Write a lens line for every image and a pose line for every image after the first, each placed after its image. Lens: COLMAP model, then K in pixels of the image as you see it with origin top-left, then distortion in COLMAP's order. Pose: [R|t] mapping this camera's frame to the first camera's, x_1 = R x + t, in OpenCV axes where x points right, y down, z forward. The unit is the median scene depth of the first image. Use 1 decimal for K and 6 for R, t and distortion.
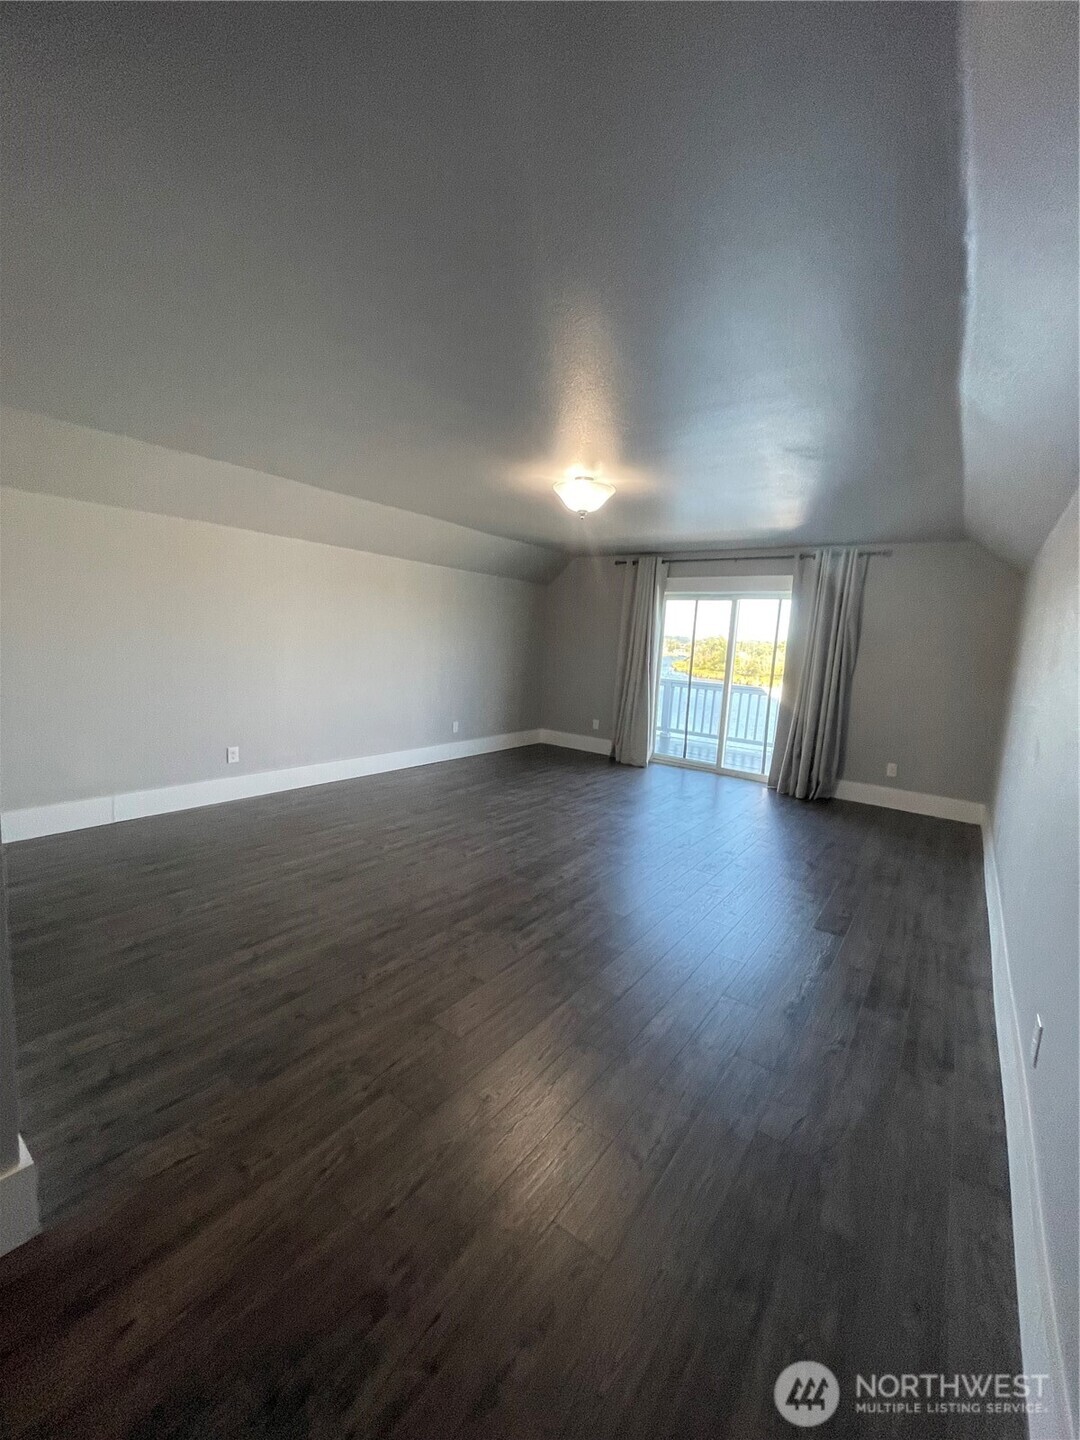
lens RADIAL K [[577.8, 0, 545.2], [0, 577.8, 713.2], [0, 0, 1]] dist [-0.001040, -0.000345]
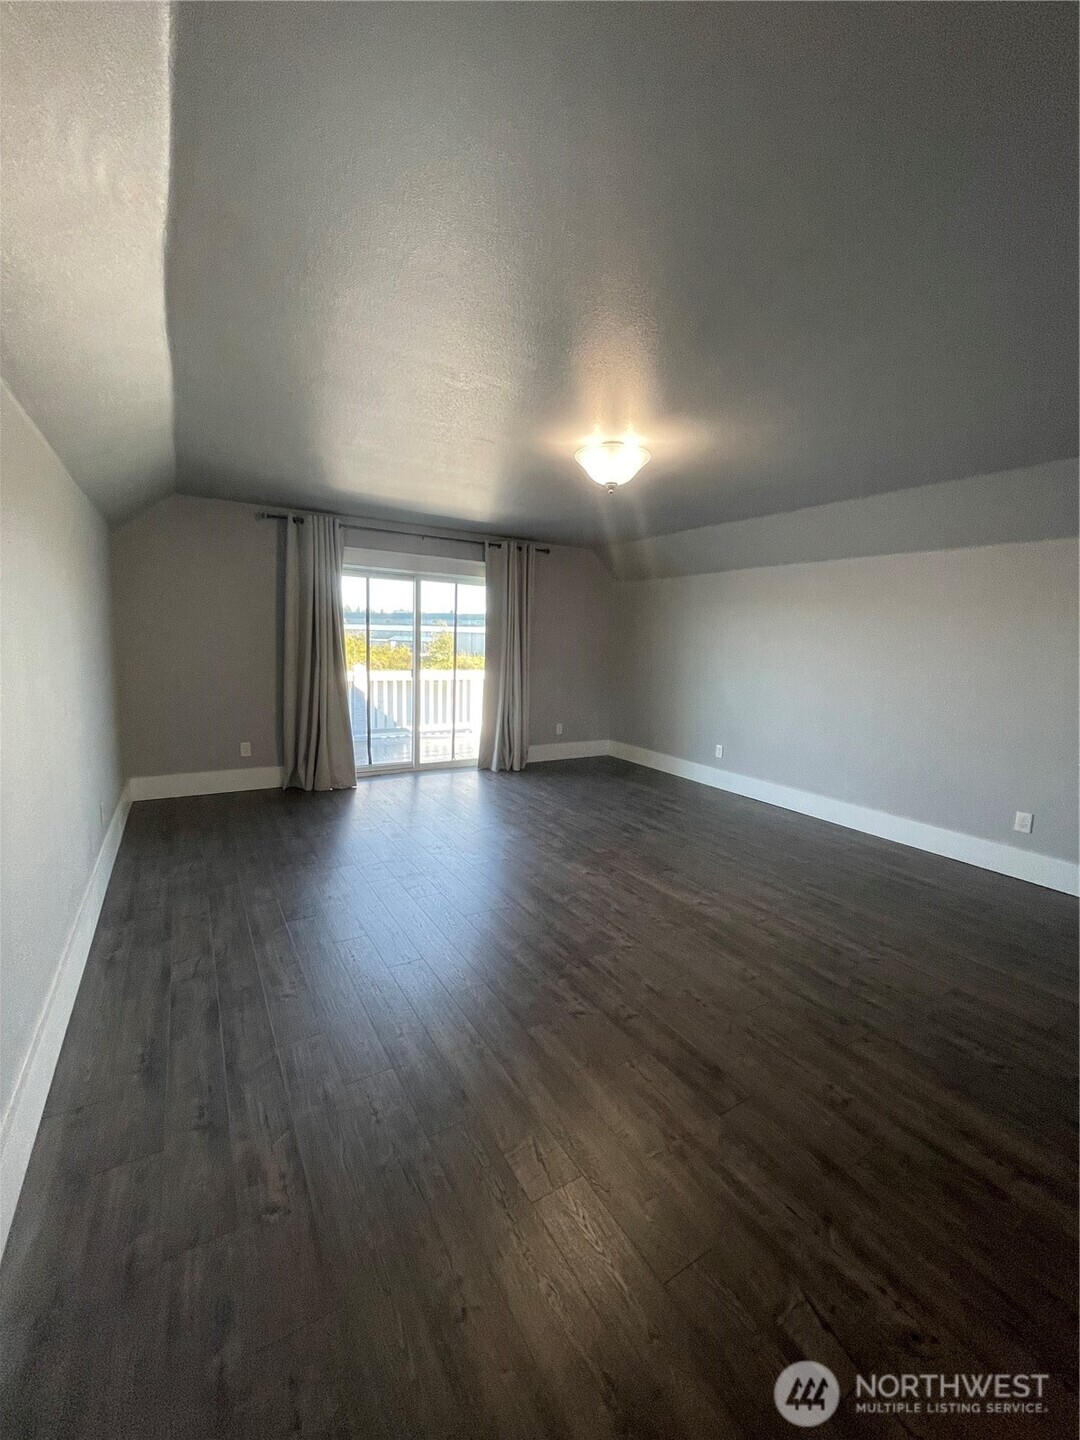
lens RADIAL K [[571.1, 0, 544.1], [0, 571.1, 726.2], [0, 0, 1]] dist [-0.000636, -0.000204]
pose [[0.376765, -0.185337, 0.907578, -0.480007], [0.107403, 0.981912, 0.155930, -0.093301], [-0.920061, 0.038728, 0.389856, 0.491857]]
